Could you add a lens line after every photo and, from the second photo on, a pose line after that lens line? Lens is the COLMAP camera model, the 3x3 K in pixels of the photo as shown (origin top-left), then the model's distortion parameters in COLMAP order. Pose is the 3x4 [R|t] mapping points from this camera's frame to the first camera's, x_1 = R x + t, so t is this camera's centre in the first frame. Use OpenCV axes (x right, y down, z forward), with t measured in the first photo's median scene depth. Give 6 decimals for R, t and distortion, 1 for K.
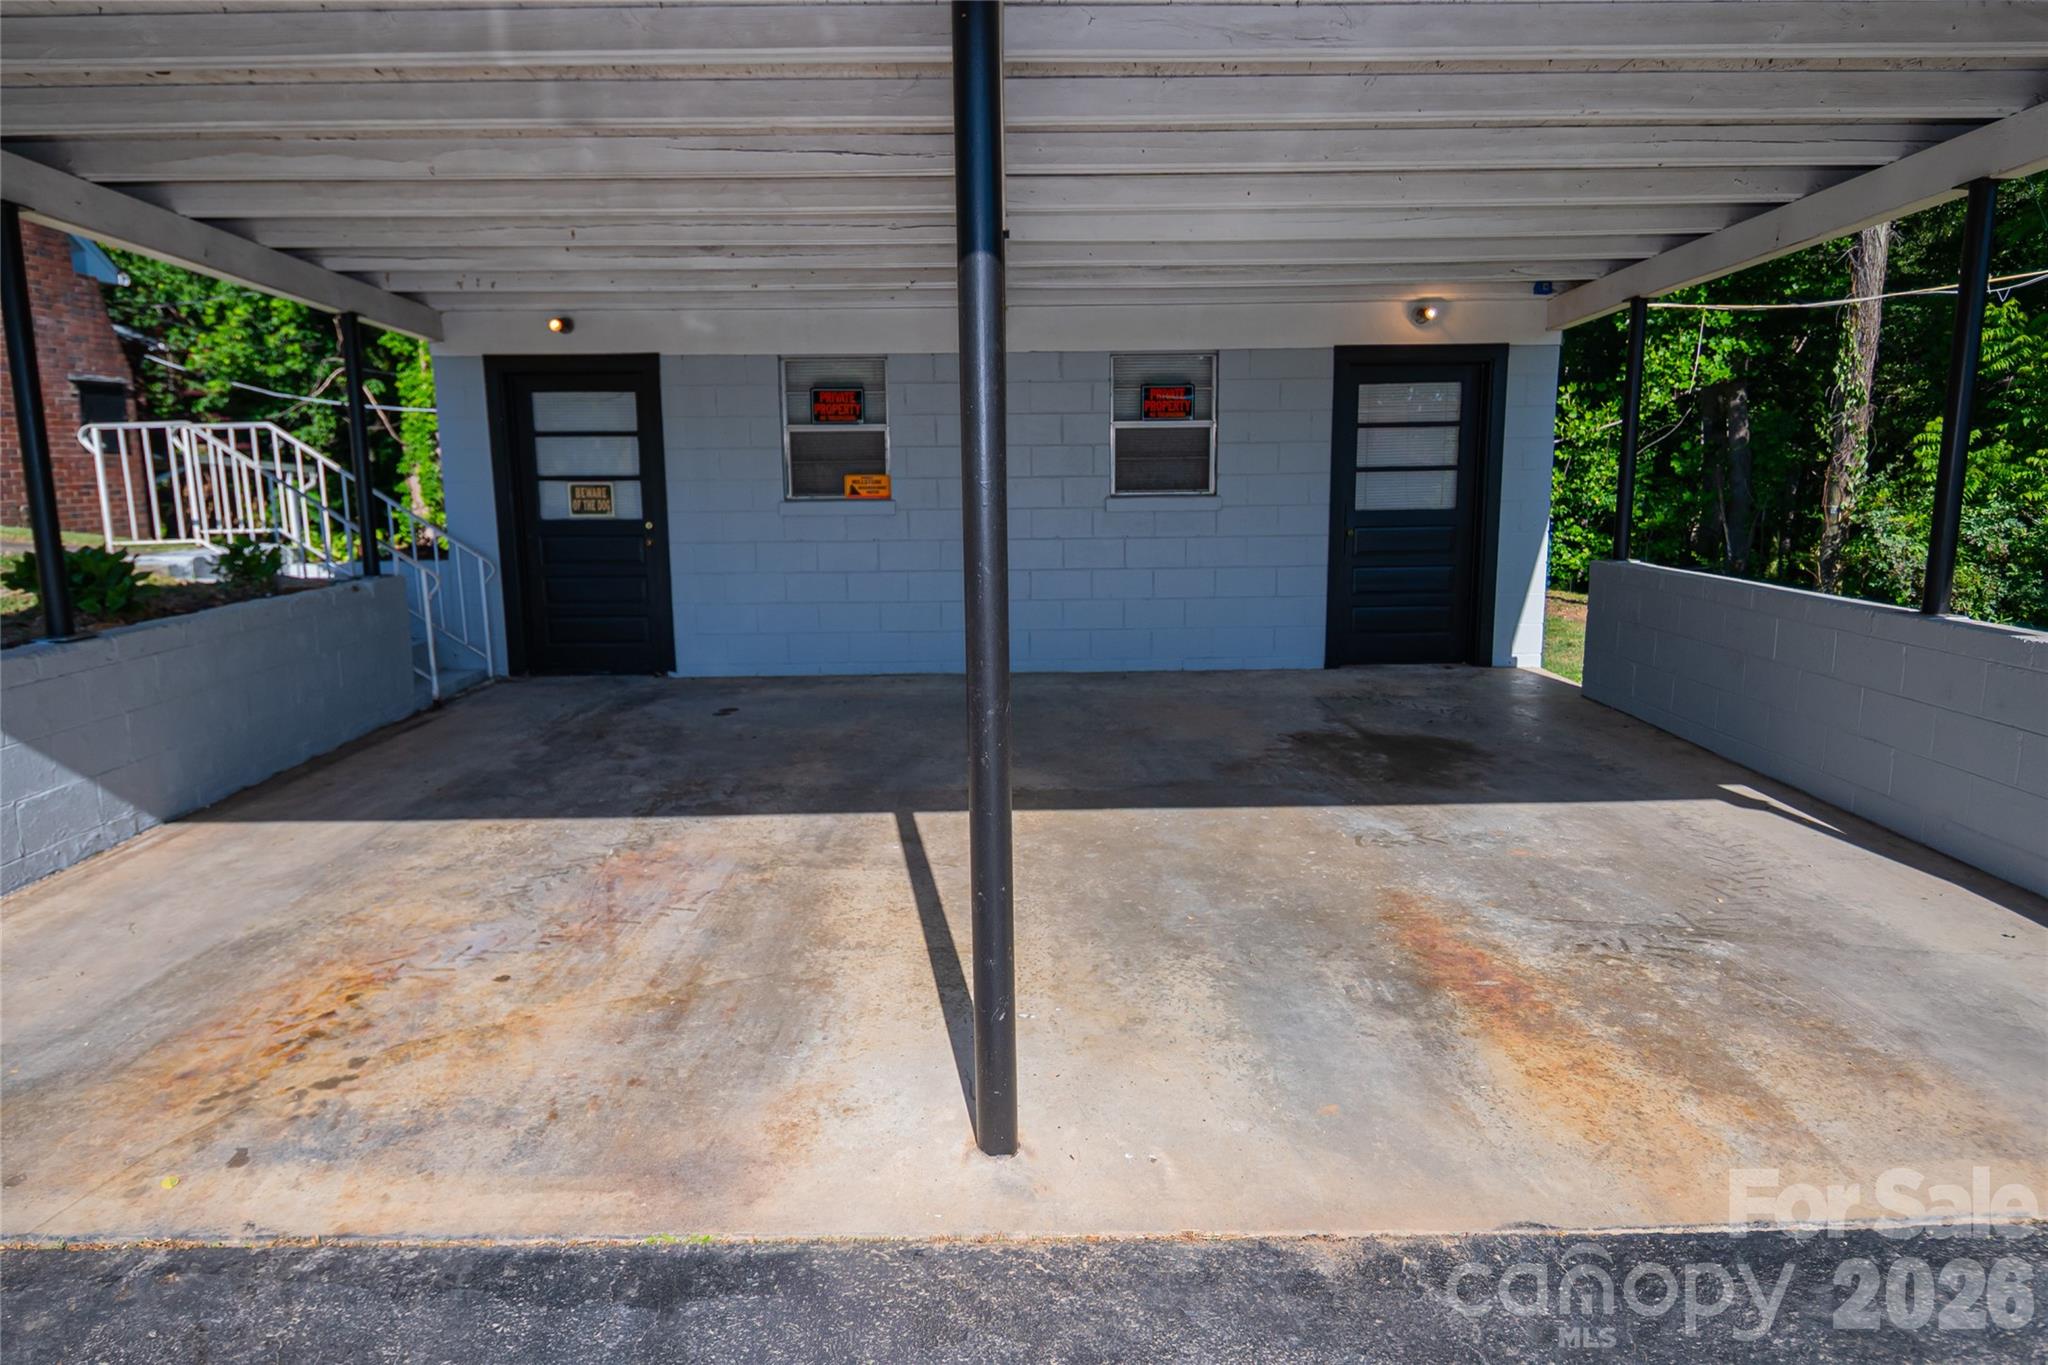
lens RADIAL K [[1246.5, 0, 1025.3], [0, 1246.5, 670.4], [0, 0, 1]] dist [0.009825, -0.014405]
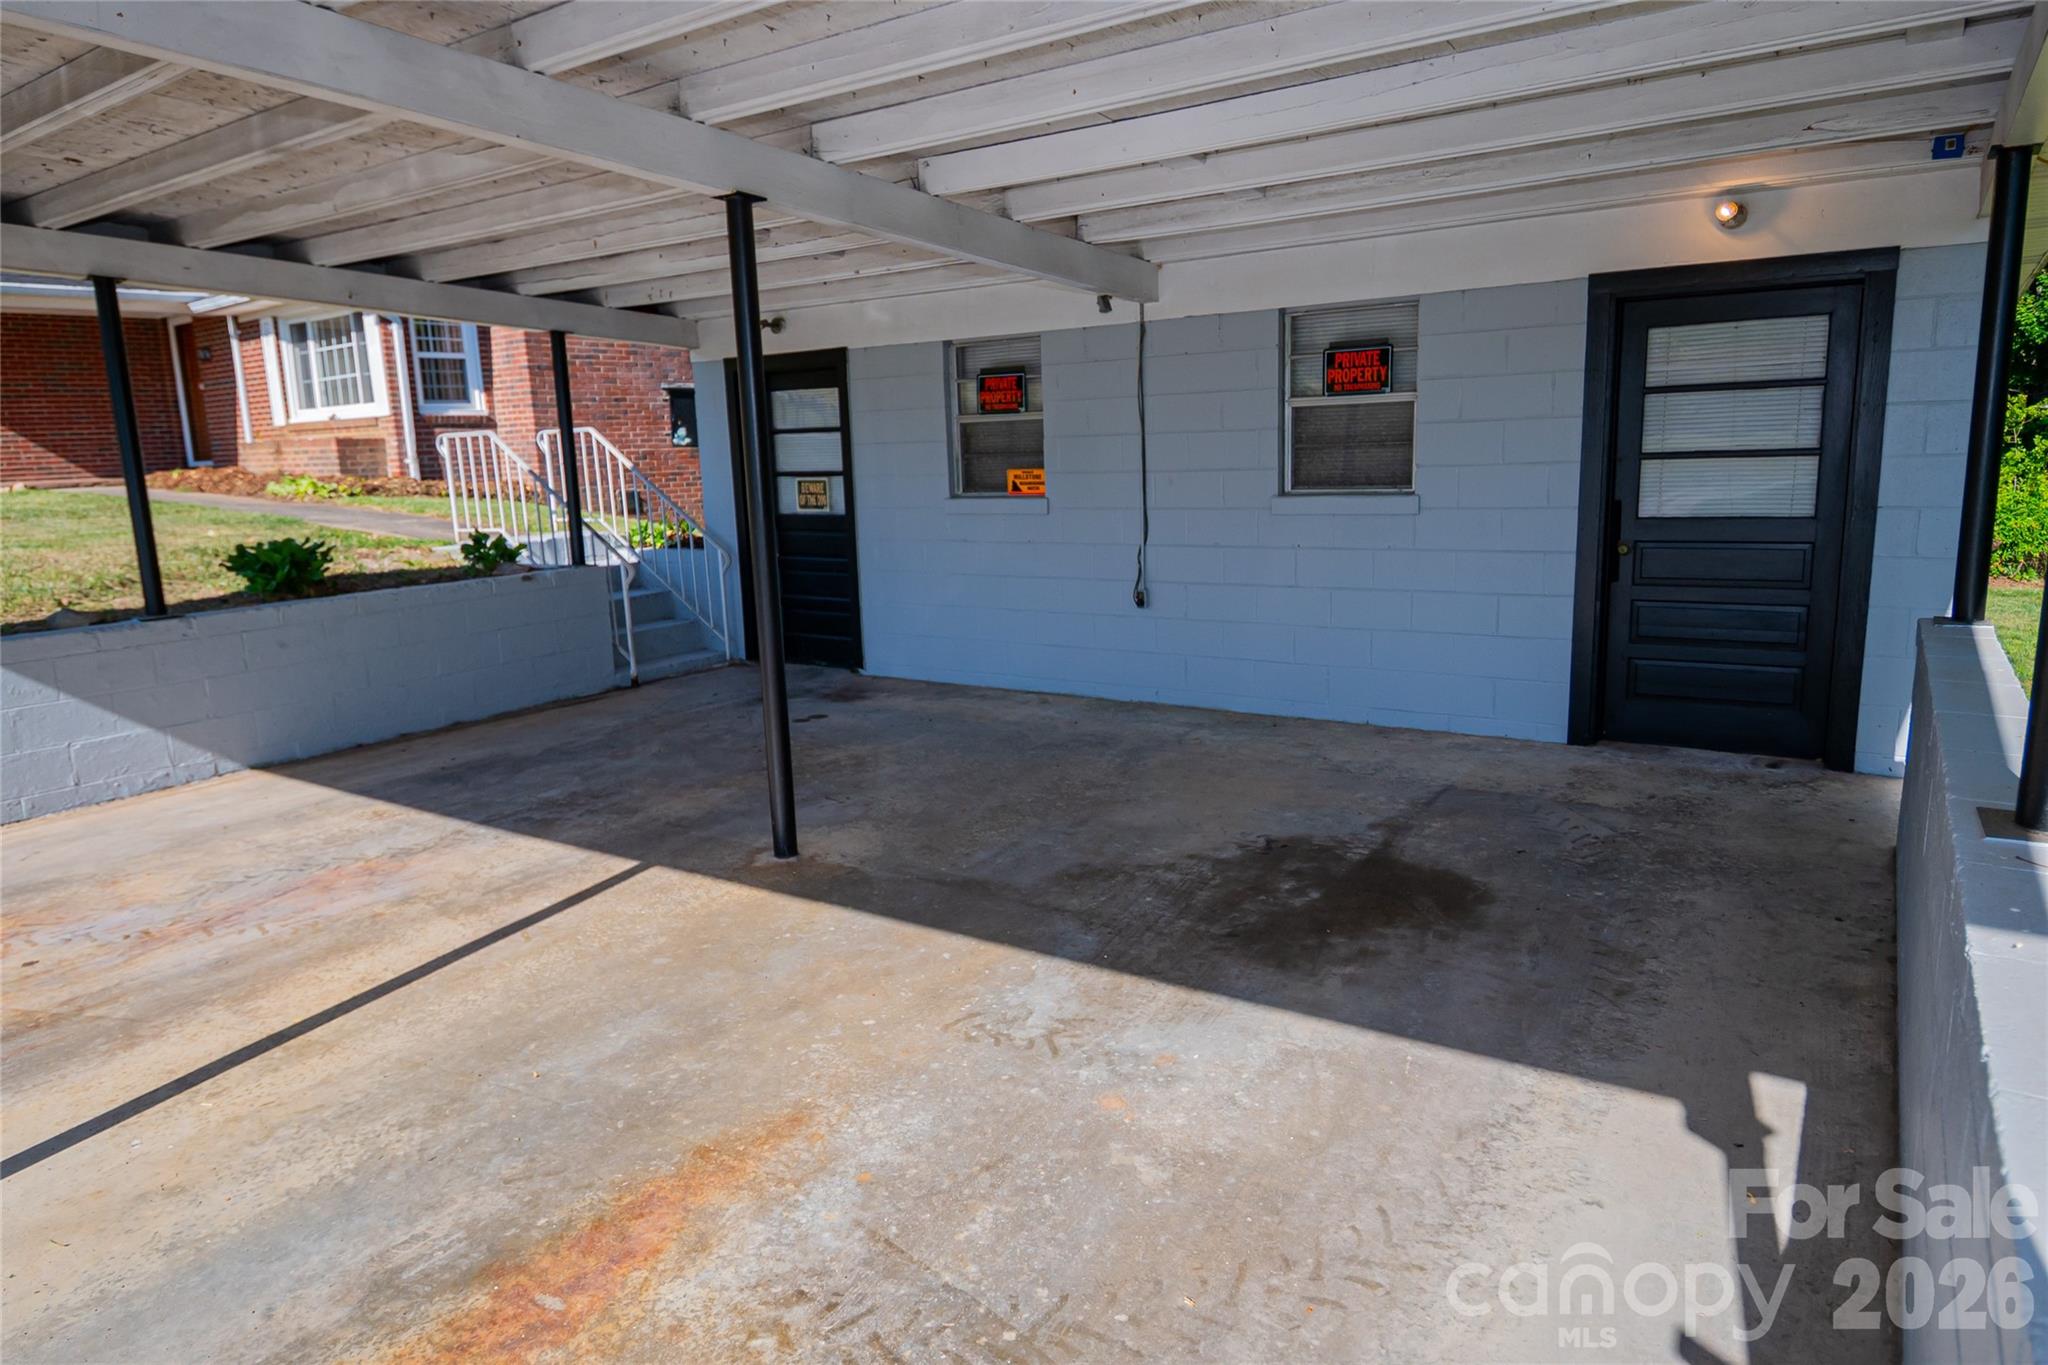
lens RADIAL K [[1246.5, 0, 1030.9], [0, 1246.5, 685.1], [0, 0, 1]] dist [0.009825, -0.014405]
pose [[0.820954, 0.092814, -0.563400, 0.599256], [-0.071700, 0.995647, 0.059545, -0.084394], [0.566475, -0.008488, 0.824035, 0.396139]]
